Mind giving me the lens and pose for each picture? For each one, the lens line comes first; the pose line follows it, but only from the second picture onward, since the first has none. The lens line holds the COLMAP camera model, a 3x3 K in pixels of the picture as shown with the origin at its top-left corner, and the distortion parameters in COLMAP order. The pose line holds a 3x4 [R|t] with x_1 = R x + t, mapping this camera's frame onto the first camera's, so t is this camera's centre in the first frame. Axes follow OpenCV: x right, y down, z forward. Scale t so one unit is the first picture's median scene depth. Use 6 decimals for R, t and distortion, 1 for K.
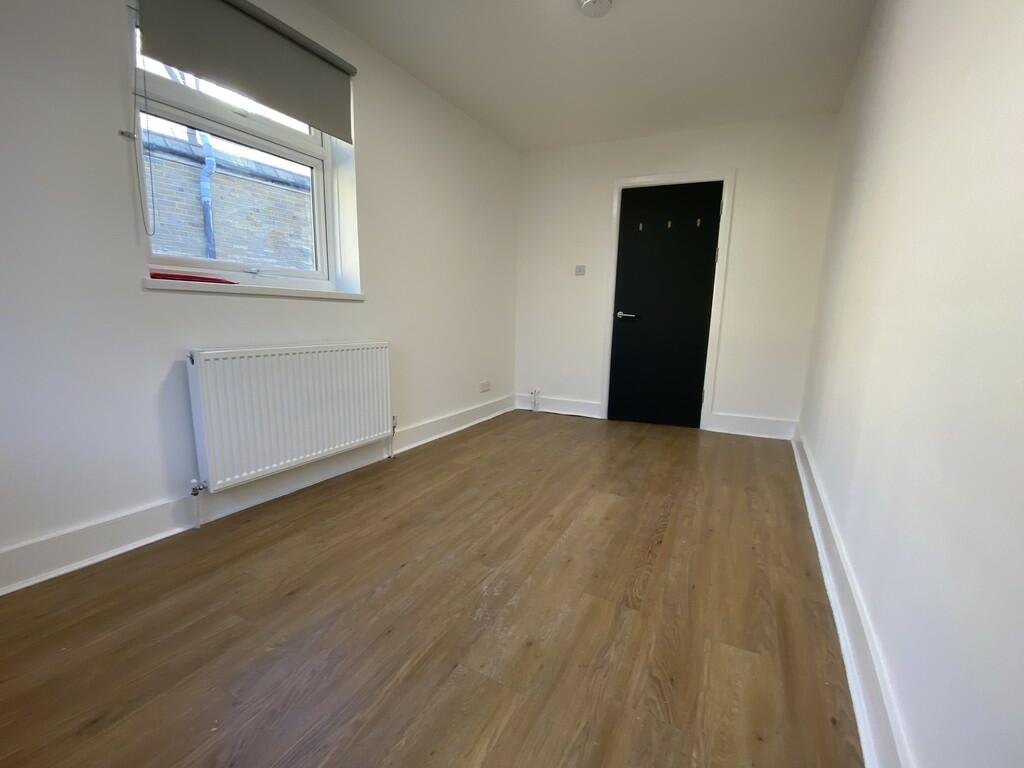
lens RADIAL K [[414.4, 0, 512.0], [0, 414.4, 384.0], [0, 0, 1]] dist [0.021519, -0.021875]
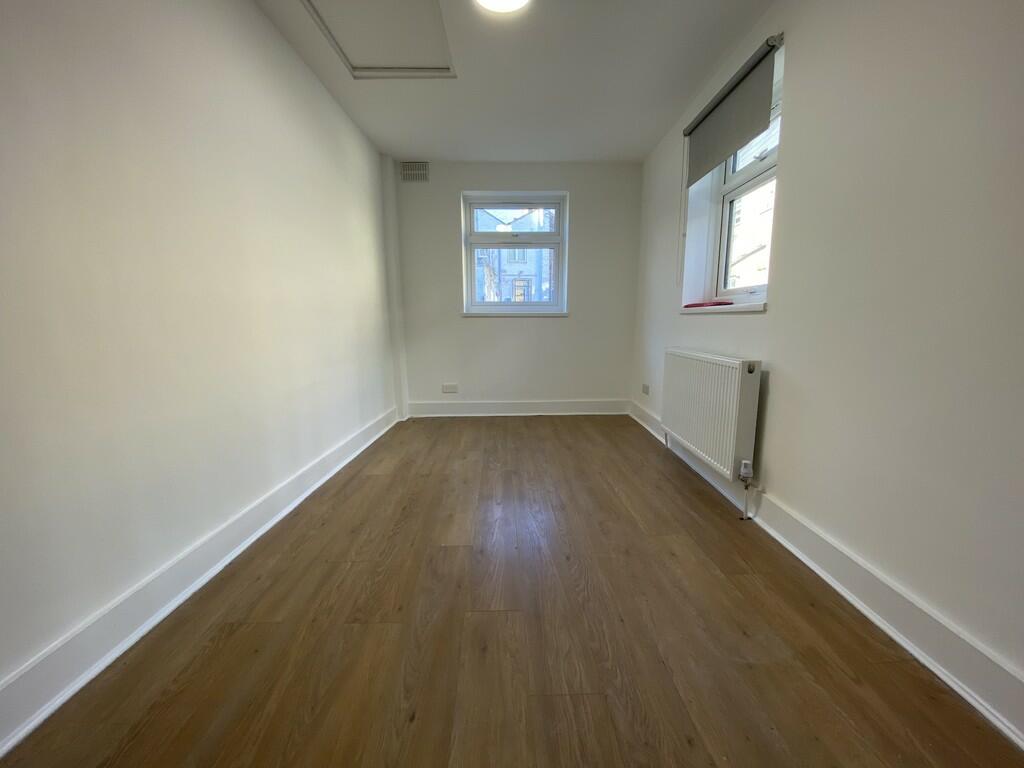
lens RADIAL K [[414.4, 0, 512.0], [0, 414.4, 384.0], [0, 0, 1]] dist [0.021519, -0.021875]
pose [[-0.869415, 0.058270, -0.490634, 0.612337], [-0.094951, 0.954807, 0.281653, -0.321060], [0.484872, 0.291460, -0.824591, 1.911473]]
